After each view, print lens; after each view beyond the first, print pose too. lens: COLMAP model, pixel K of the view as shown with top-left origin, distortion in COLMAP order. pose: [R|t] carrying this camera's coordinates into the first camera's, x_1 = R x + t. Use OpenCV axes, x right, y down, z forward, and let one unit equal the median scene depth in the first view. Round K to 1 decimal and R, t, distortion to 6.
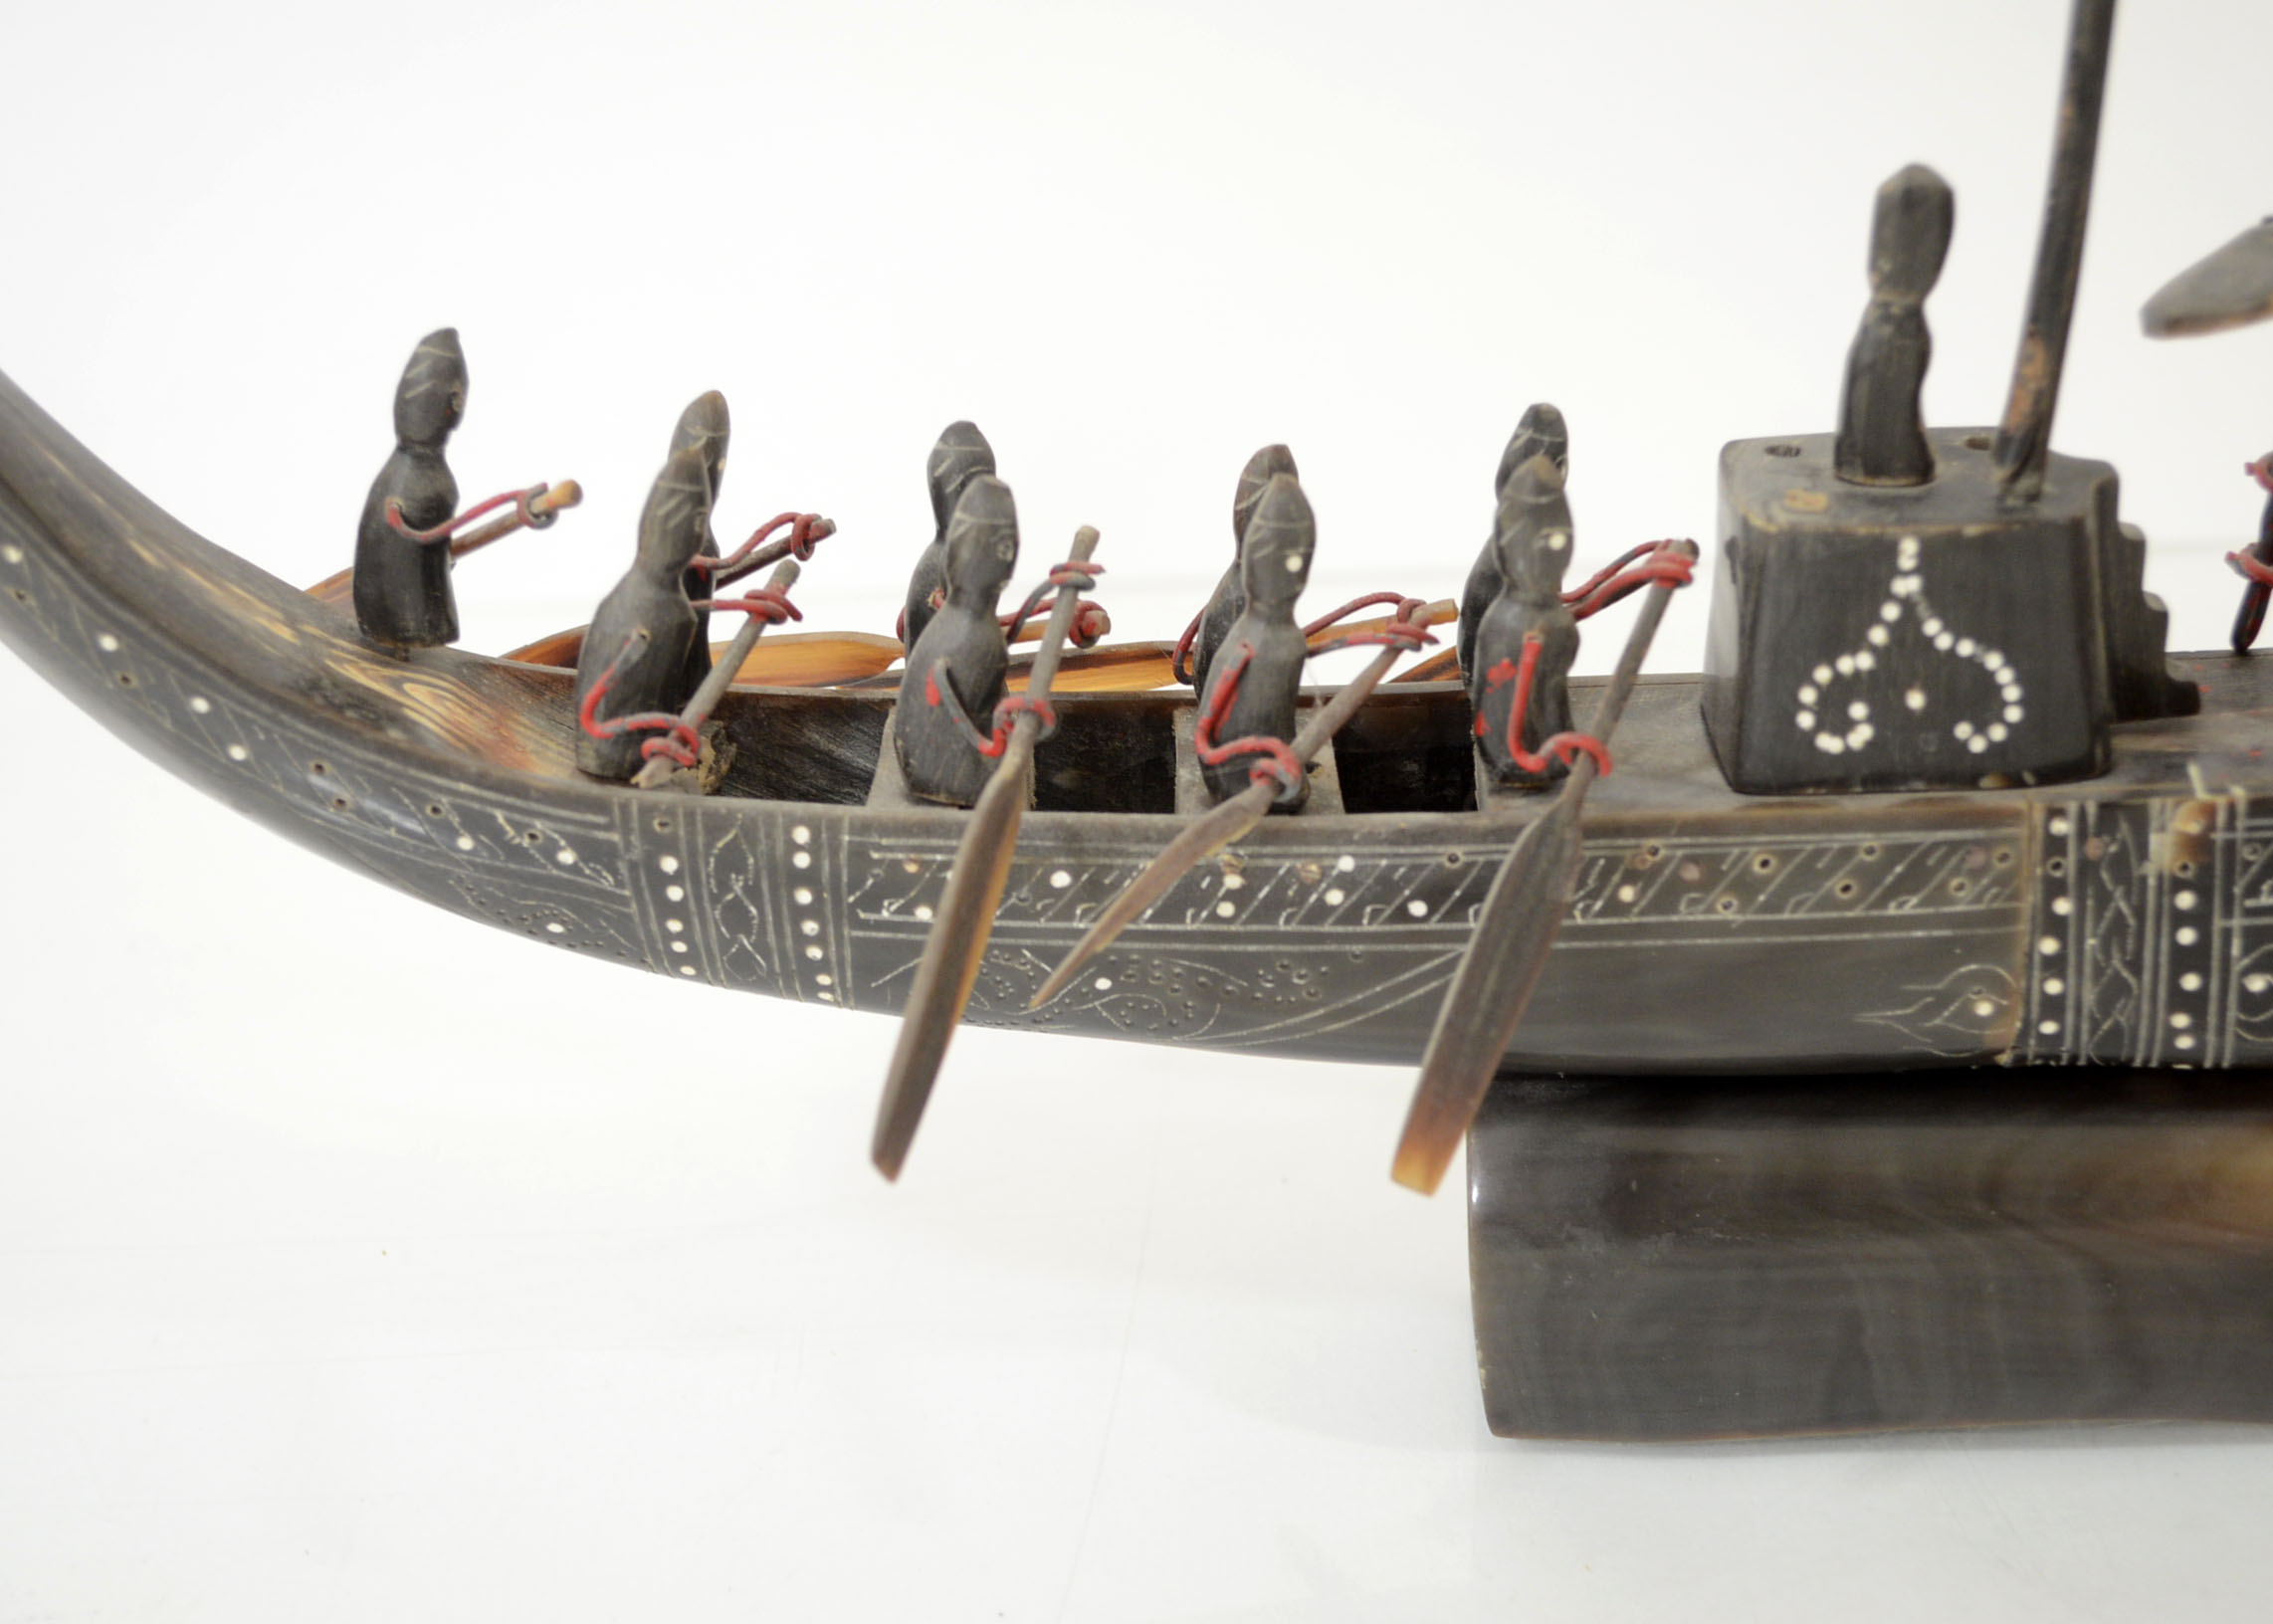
lens RADIAL K [[3287.9, 0, 1136.5], [0, 3287.9, 812.0], [0, 0, 1]] dist [-0.009929, -0.041346]
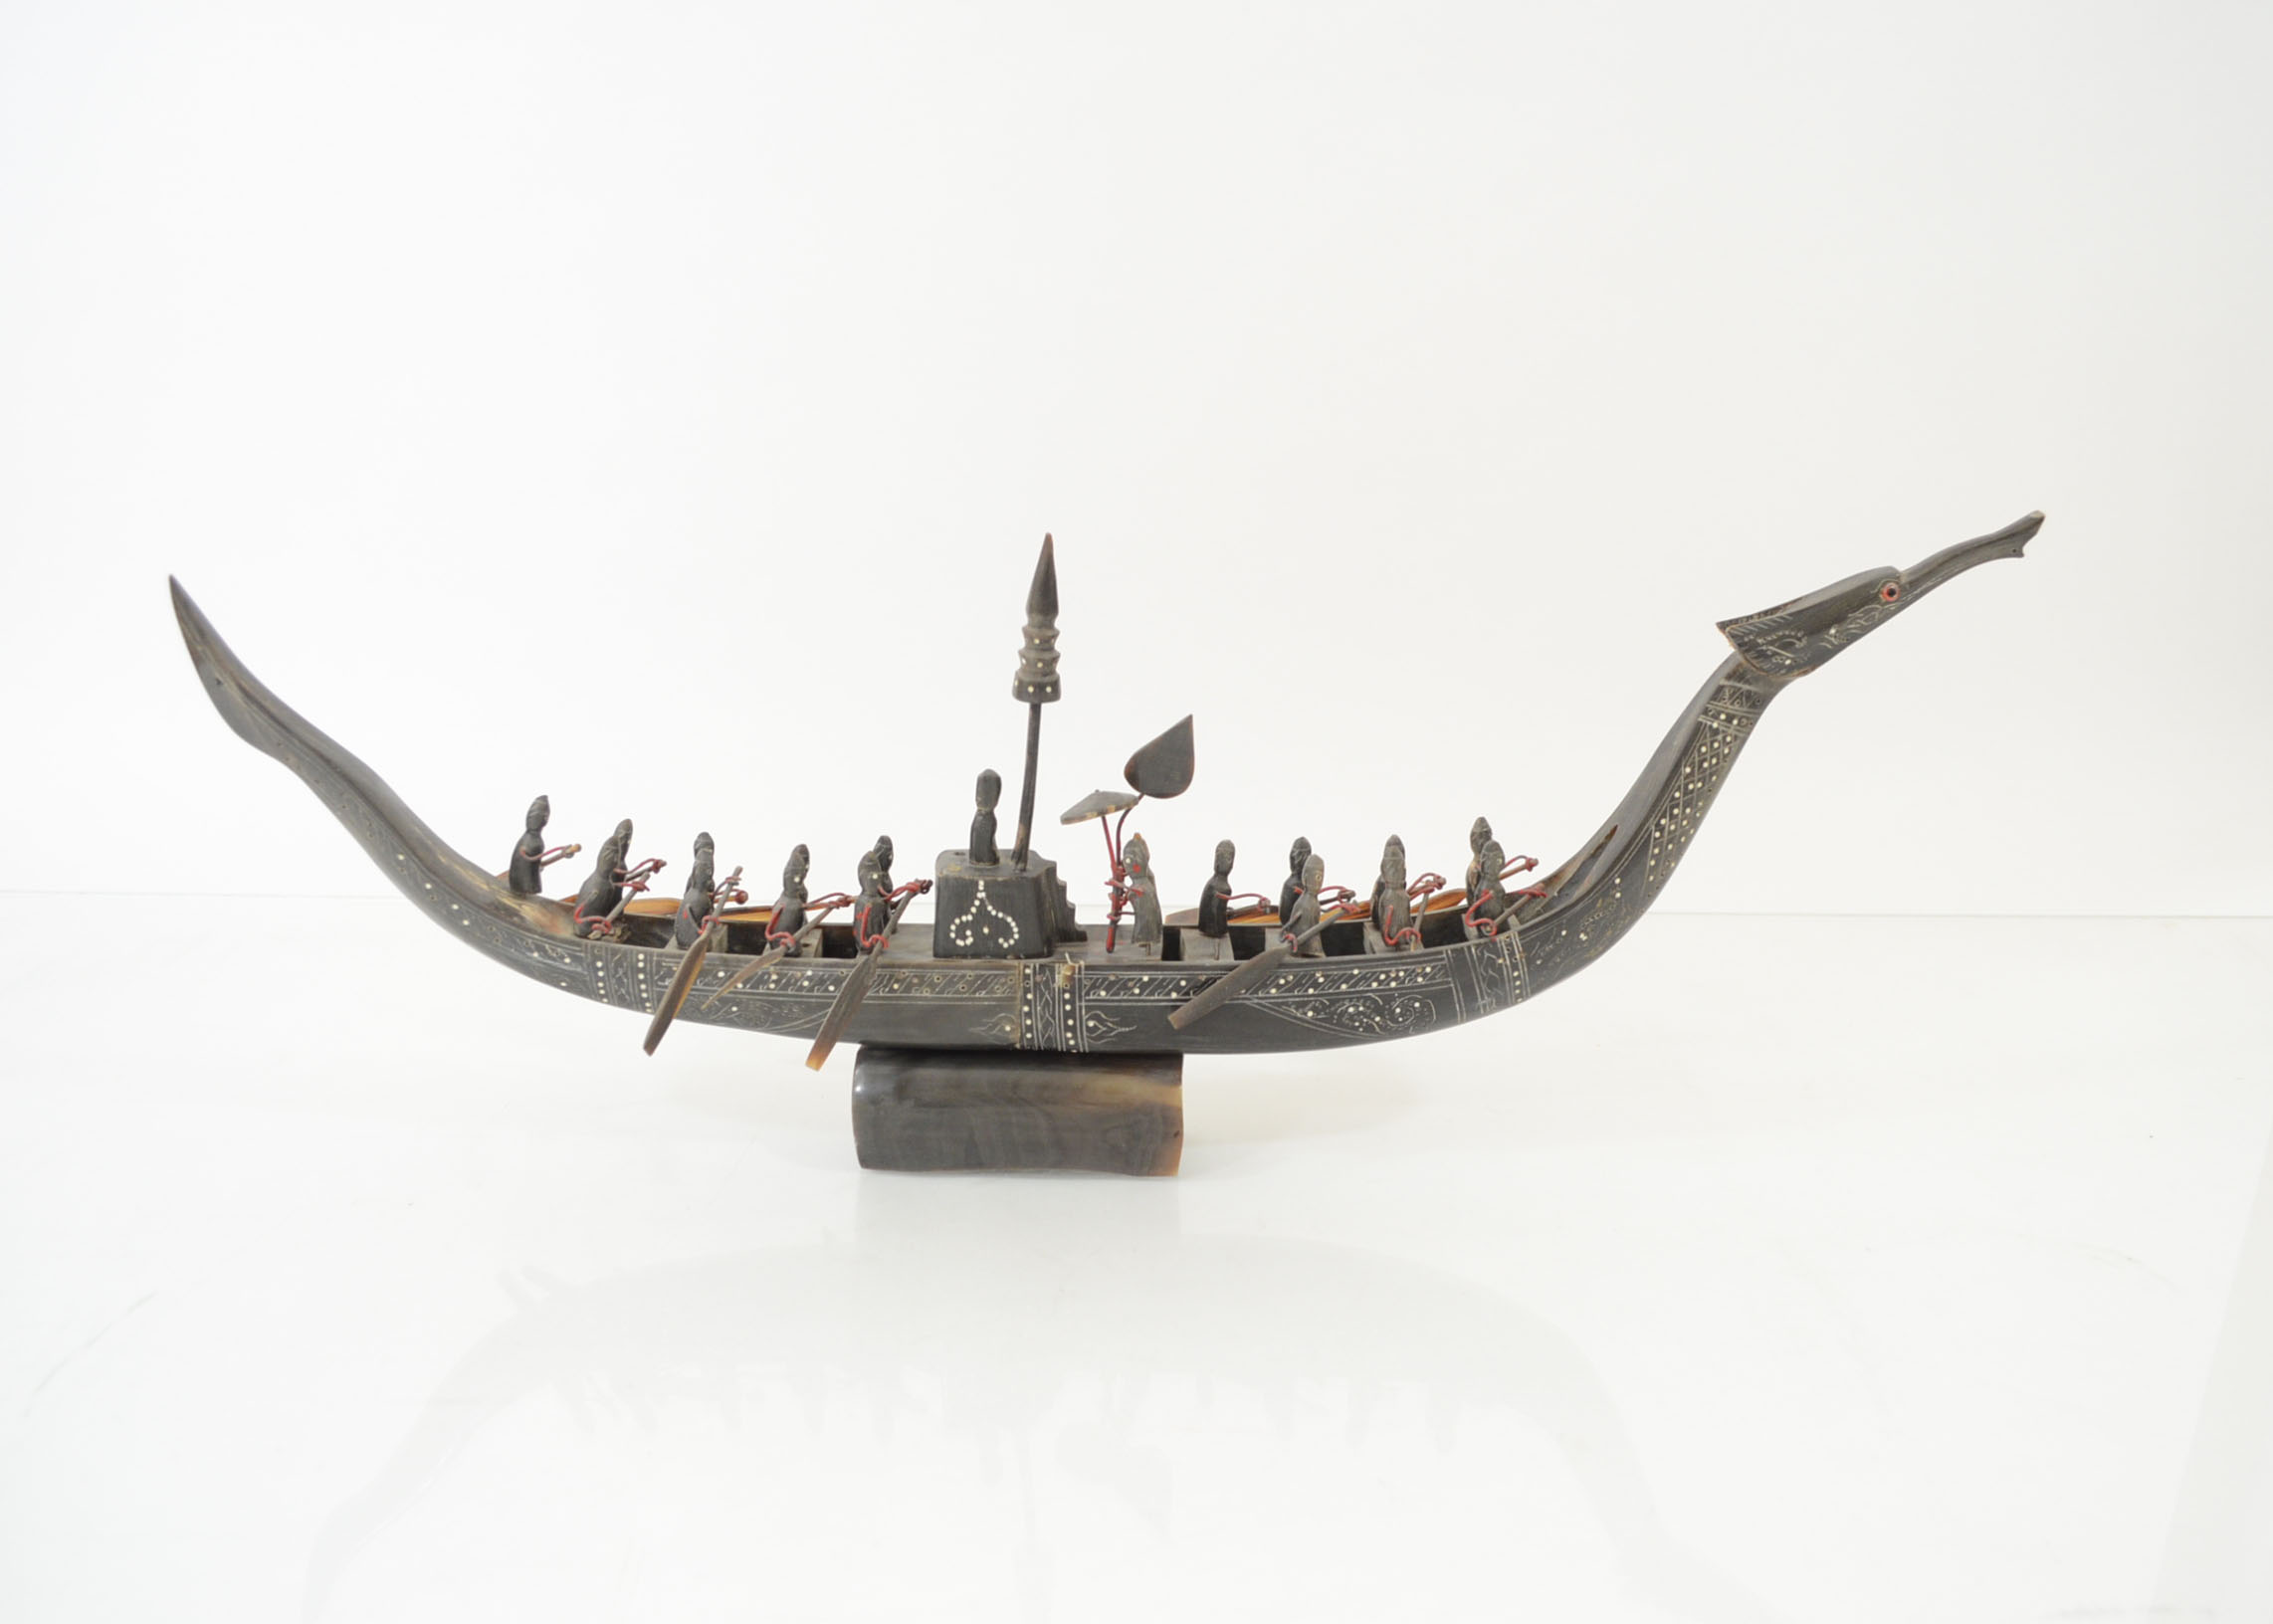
lens RADIAL K [[1934.6, 0, 1136.5], [0, 1934.6, 812.0], [0, 0, 1]] dist [-0.005764, -0.000627]
pose [[0.997864, 0.050318, 0.041672, 0.297397], [-0.044095, 0.989349, -0.138723, 0.108753], [-0.048208, 0.136589, 0.989454, -0.919599]]
